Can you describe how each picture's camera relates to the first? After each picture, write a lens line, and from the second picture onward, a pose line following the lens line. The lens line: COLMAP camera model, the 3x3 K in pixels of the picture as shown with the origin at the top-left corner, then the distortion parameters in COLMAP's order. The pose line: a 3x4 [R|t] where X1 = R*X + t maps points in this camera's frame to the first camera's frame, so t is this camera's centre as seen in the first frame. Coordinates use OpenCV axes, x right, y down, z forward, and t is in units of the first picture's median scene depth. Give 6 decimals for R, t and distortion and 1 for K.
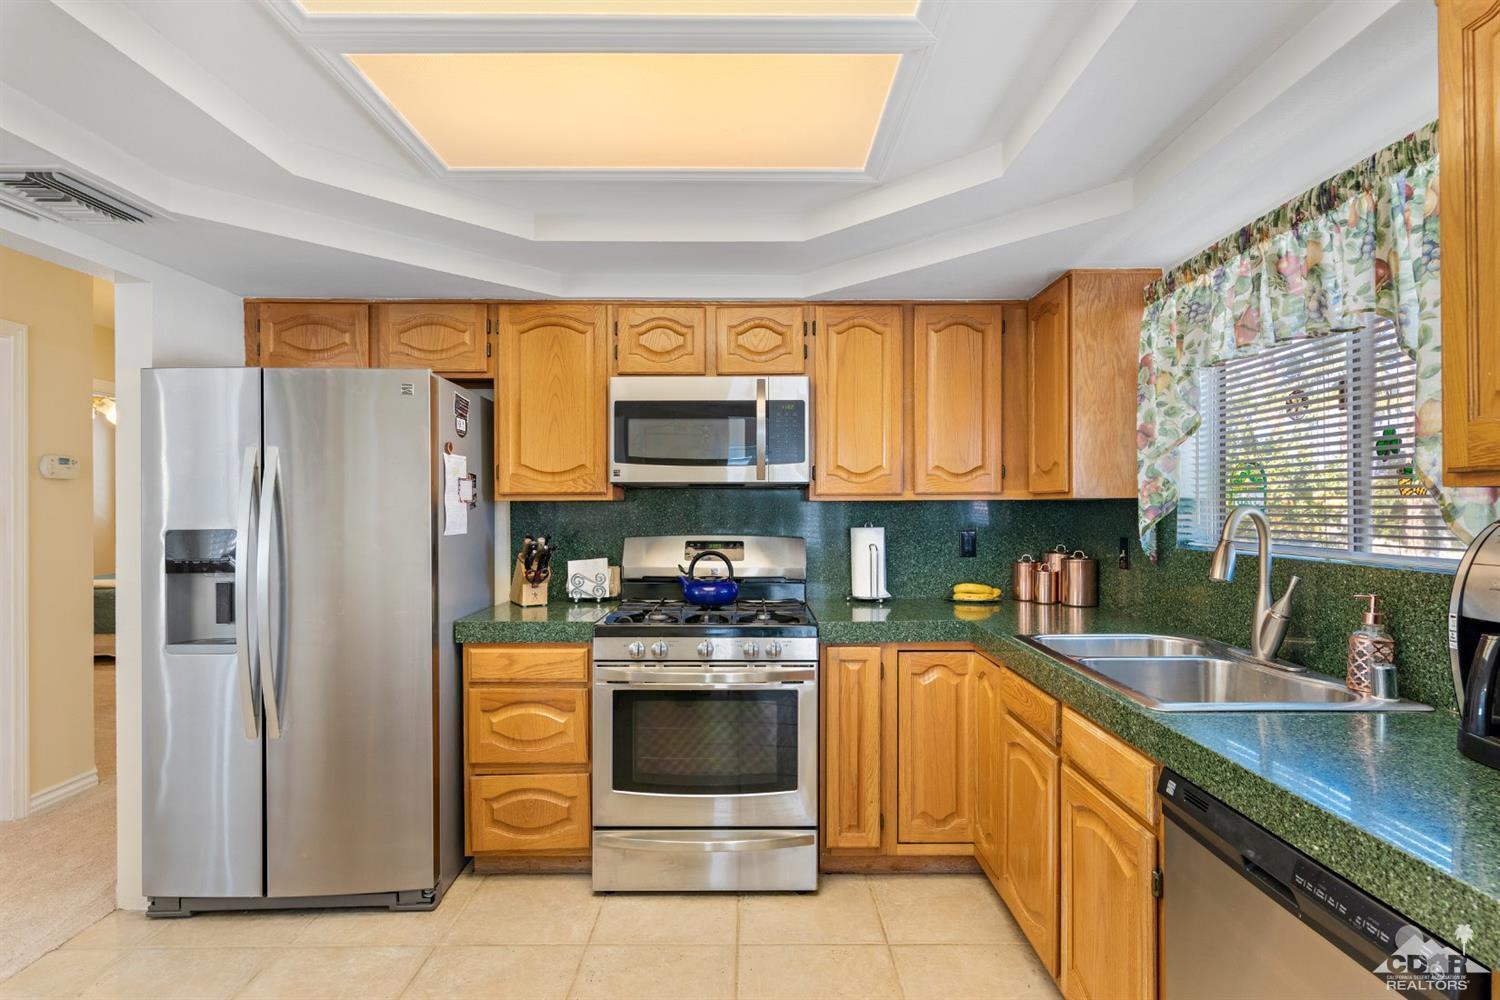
lens RADIAL K [[752.1, 0, 750.0], [0, 752.1, 500.0], [0, 0, 1]] dist [-0.000015, -0.000004]
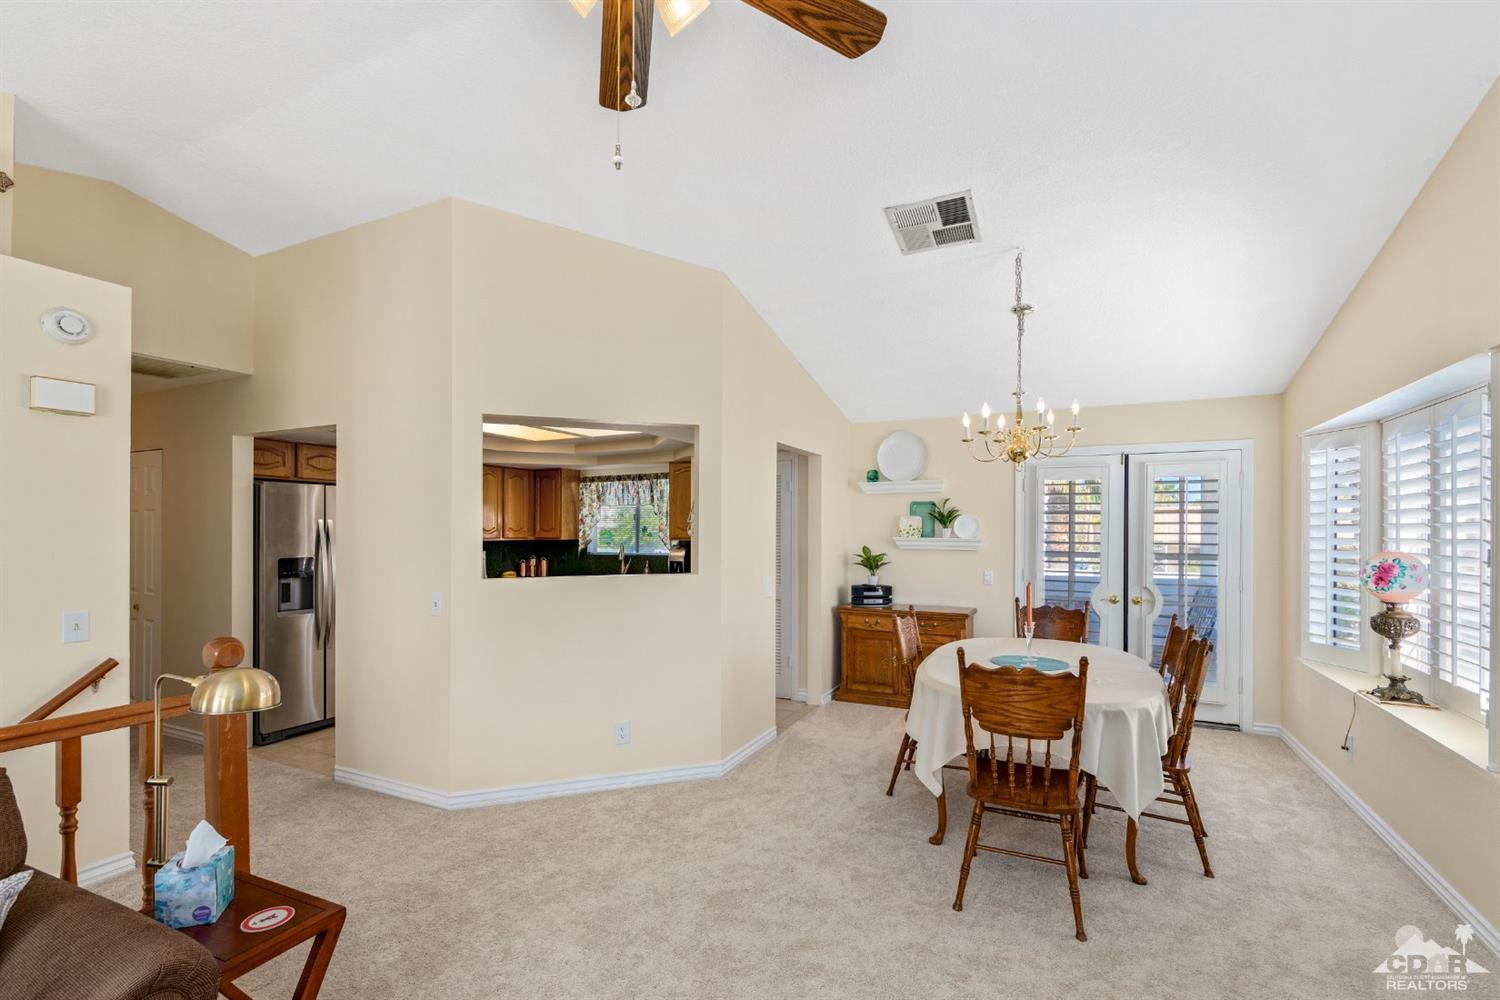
lens RADIAL K [[676.4, 0, 751.3], [0, 676.4, 527.7], [0, 0, 1]] dist [-0.000030, -0.000003]
pose [[0.441709, 0.006421, 0.897135, -1.903300], [-0.013630, 0.999907, -0.000446, -0.068027], [-0.897055, -0.012031, 0.441755, -1.045348]]
